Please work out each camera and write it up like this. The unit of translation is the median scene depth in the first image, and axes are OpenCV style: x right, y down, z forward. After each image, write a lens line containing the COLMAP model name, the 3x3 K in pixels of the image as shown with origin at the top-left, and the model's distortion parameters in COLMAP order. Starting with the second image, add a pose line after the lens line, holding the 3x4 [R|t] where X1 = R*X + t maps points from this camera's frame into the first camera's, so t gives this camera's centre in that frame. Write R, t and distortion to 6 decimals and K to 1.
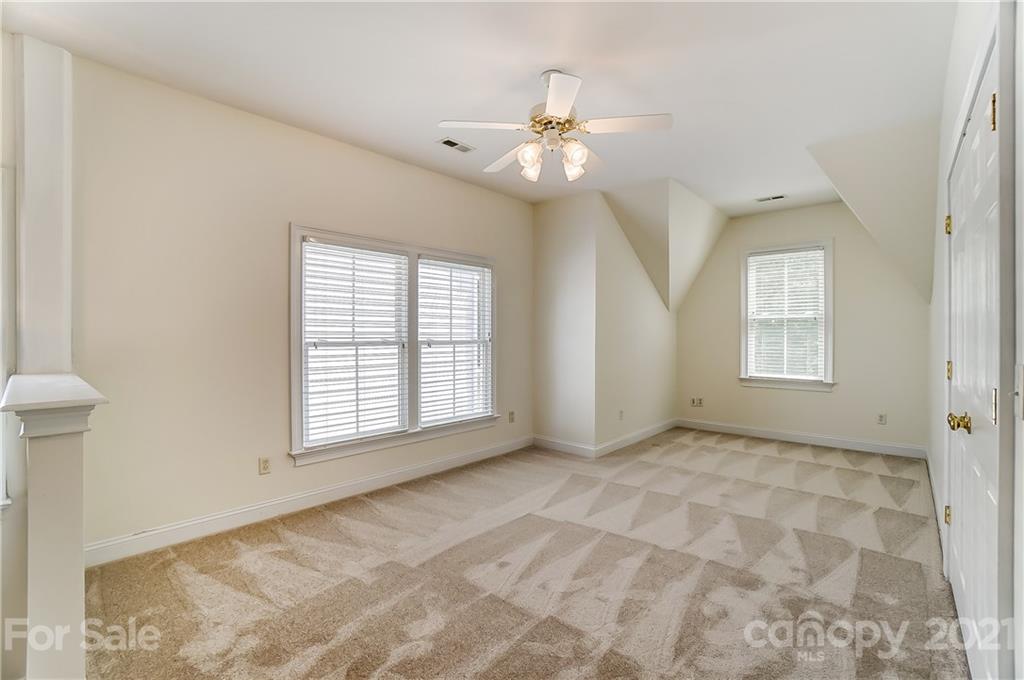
lens RADIAL K [[460.7, 0, 508.5], [0, 460.7, 336.9], [0, 0, 1]] dist [-0.023663, 0.000470]
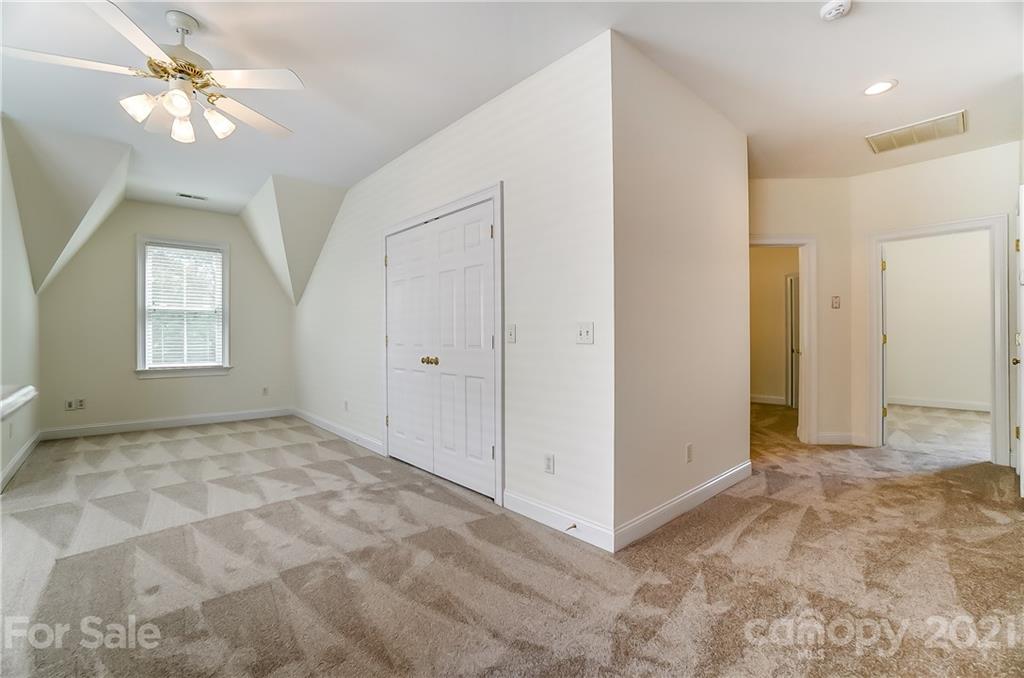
lens RADIAL K [[460.7, 0, 504.6], [0, 460.7, 337.7], [0, 0, 1]] dist [-0.023663, 0.000470]
pose [[0.107682, 0.000787, 0.994185, -0.618309], [0.010199, 0.999946, -0.001896, 0.055728], [-0.994133, 0.010343, 0.107668, 0.256620]]
